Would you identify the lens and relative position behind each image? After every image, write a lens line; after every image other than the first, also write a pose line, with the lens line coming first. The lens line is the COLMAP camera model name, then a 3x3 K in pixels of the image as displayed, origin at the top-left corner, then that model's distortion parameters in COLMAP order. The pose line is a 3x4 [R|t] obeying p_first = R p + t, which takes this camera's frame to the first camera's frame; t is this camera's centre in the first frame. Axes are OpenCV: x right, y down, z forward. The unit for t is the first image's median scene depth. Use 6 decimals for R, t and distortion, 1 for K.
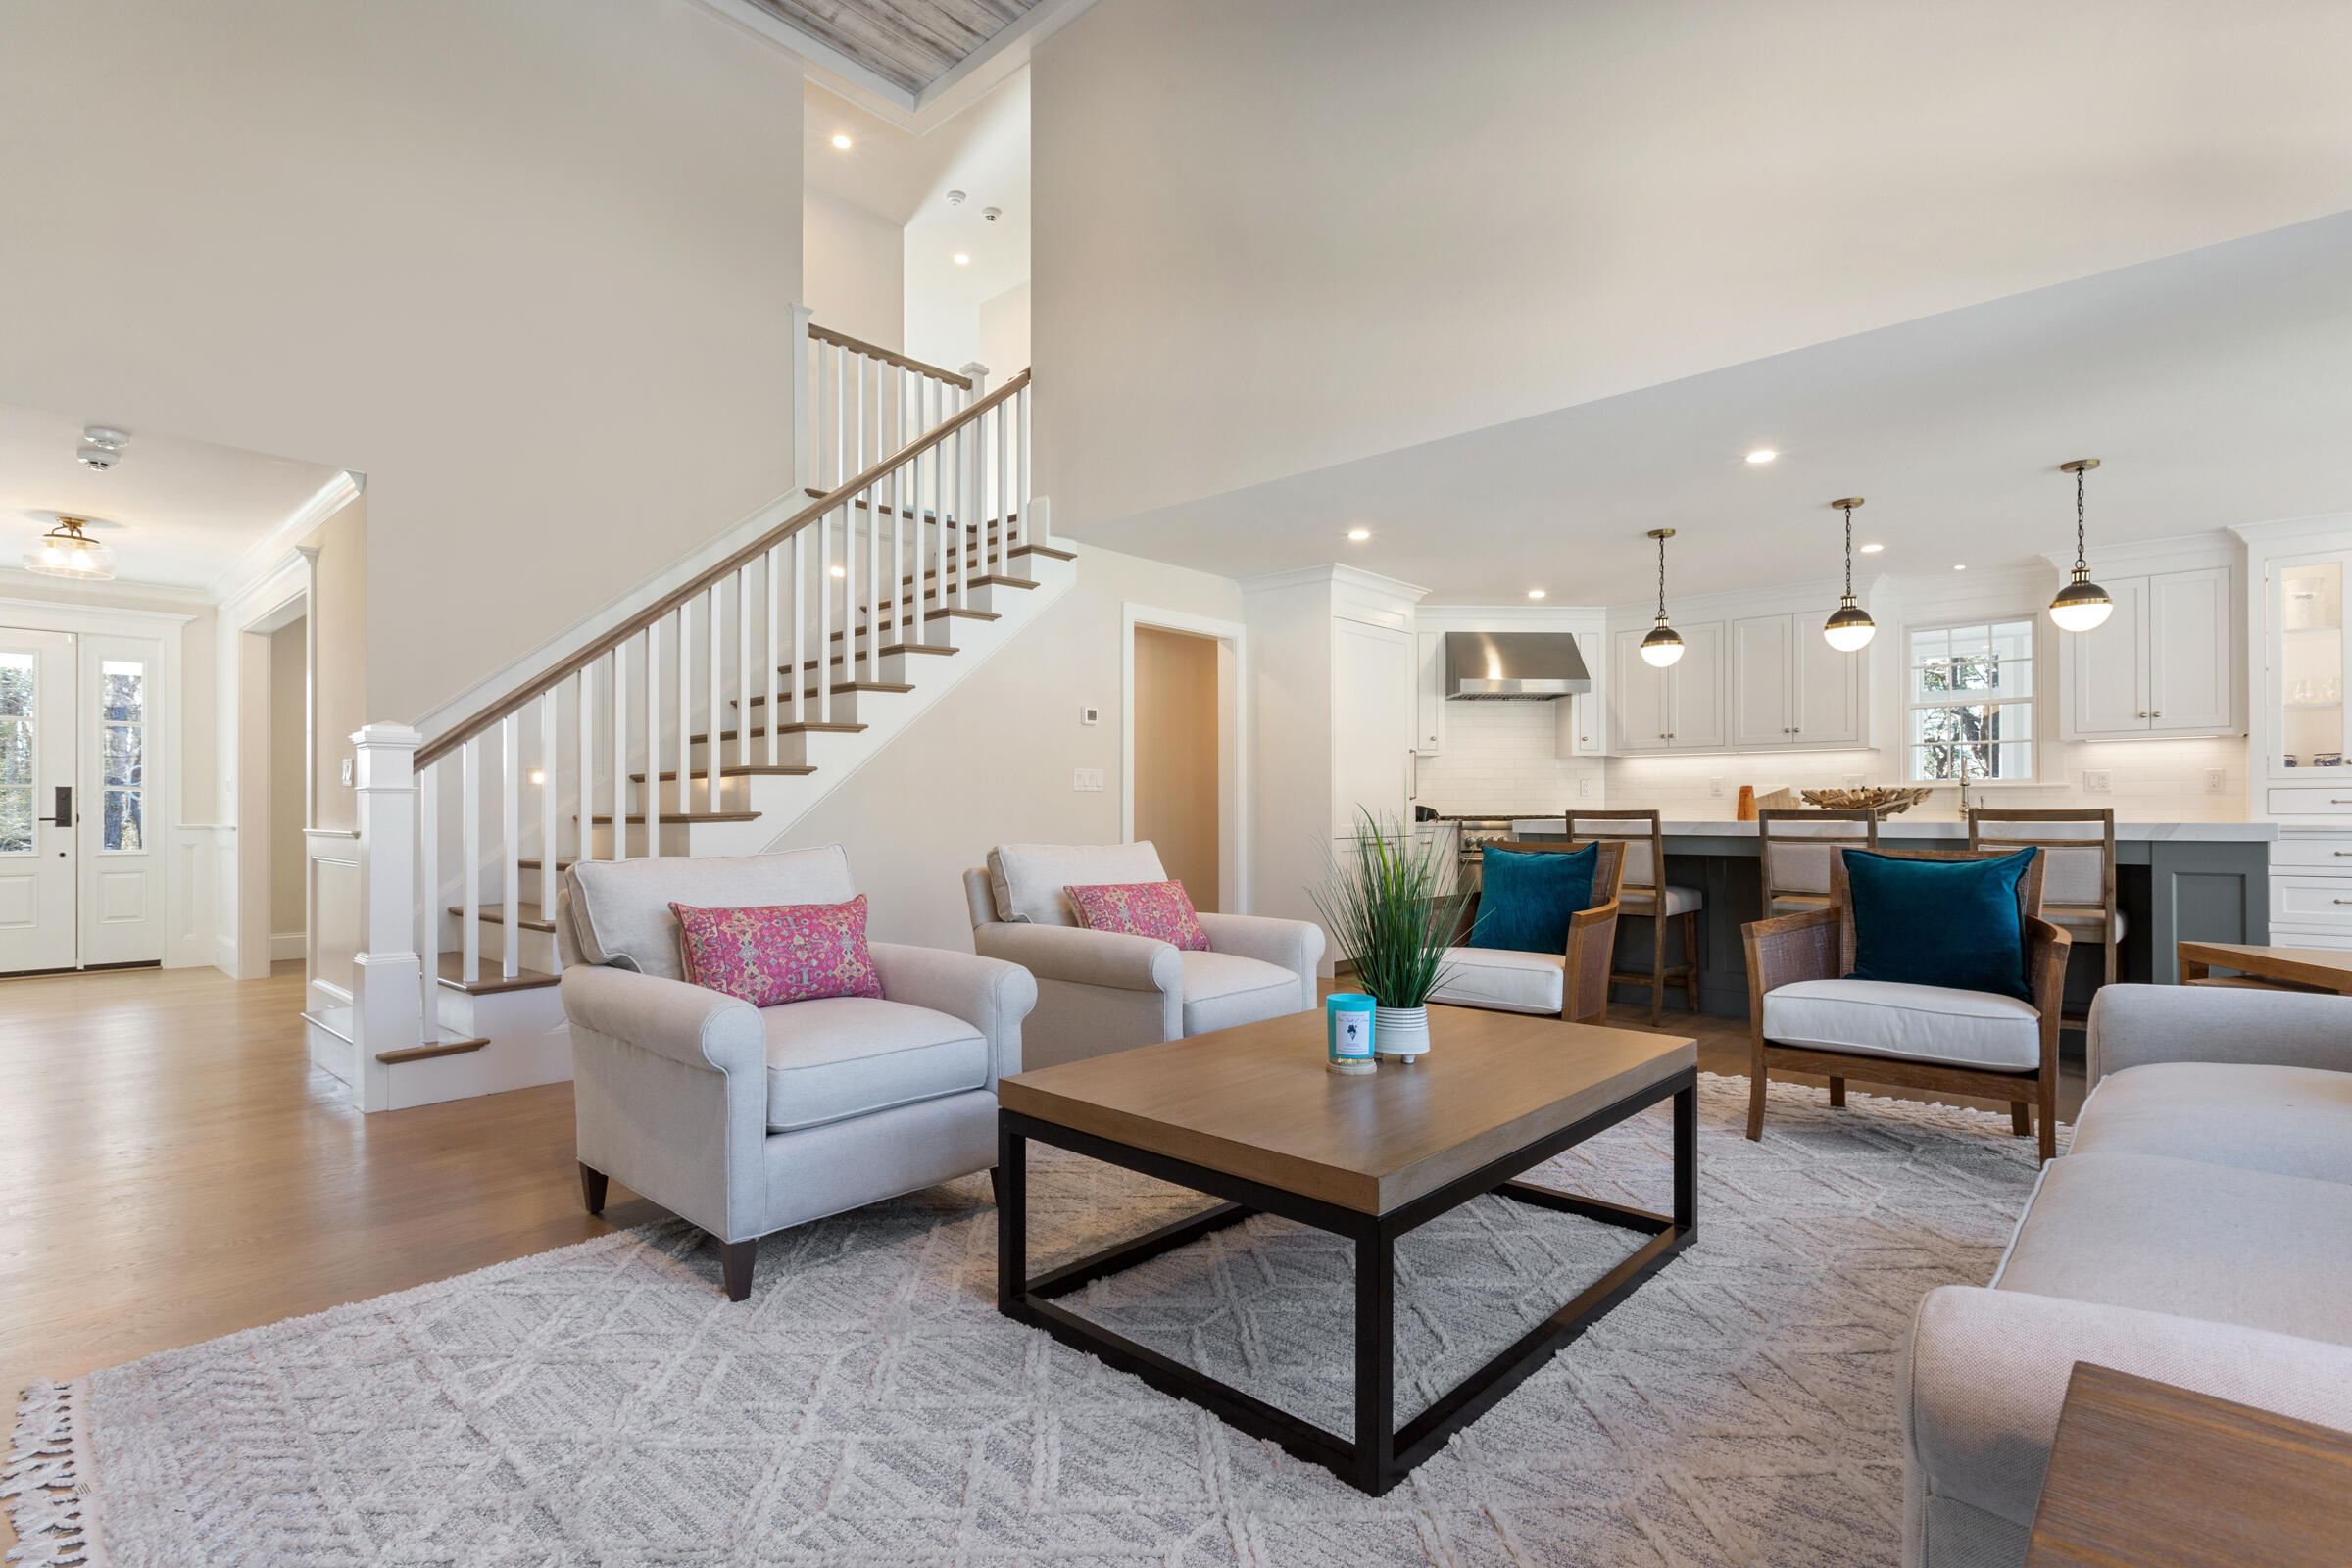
lens RADIAL K [[1128.2, 0, 1156.4], [0, 1128.2, 800.3], [0, 0, 1]] dist [-0.003712, 0.000186]
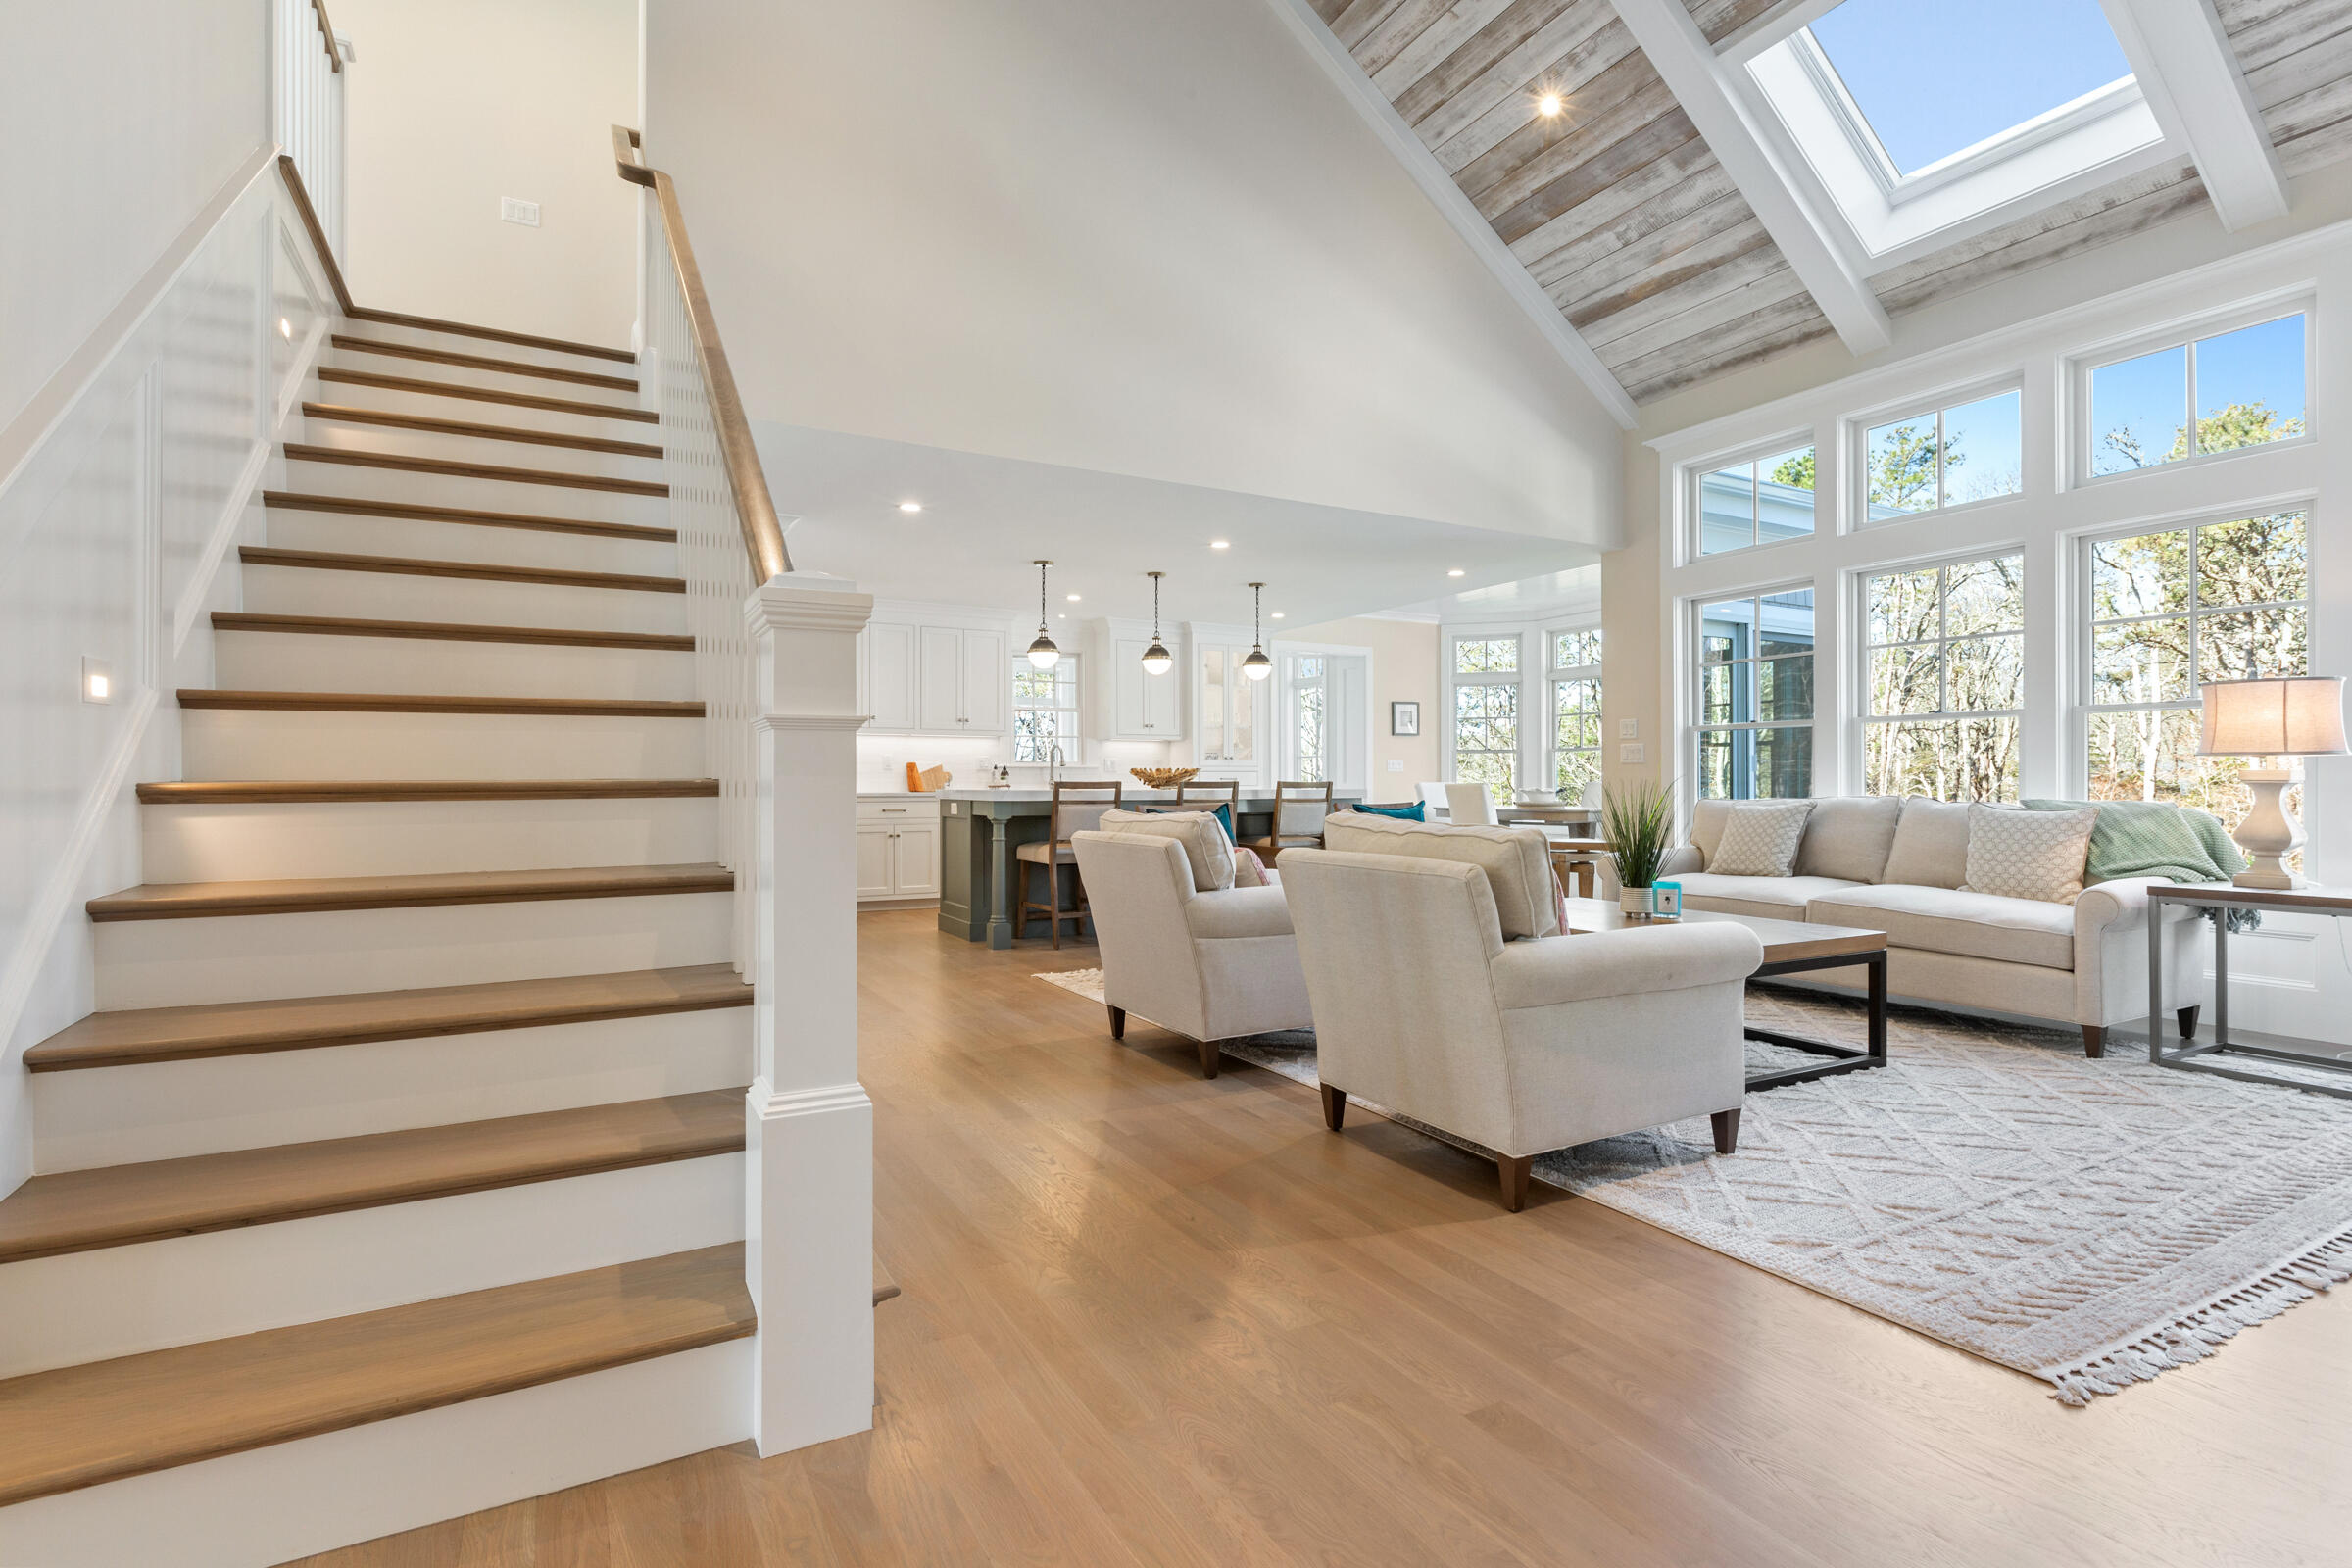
lens RADIAL K [[1128.2, 0, 1159.5], [0, 1128.2, 778.3], [0, 0, 1]] dist [-0.003712, 0.000186]
pose [[0.335292, 0.007639, 0.942083, -0.637381], [-0.010393, 0.999936, -0.004409, 0.008262], [-0.942057, -0.008312, 0.335350, 0.405815]]
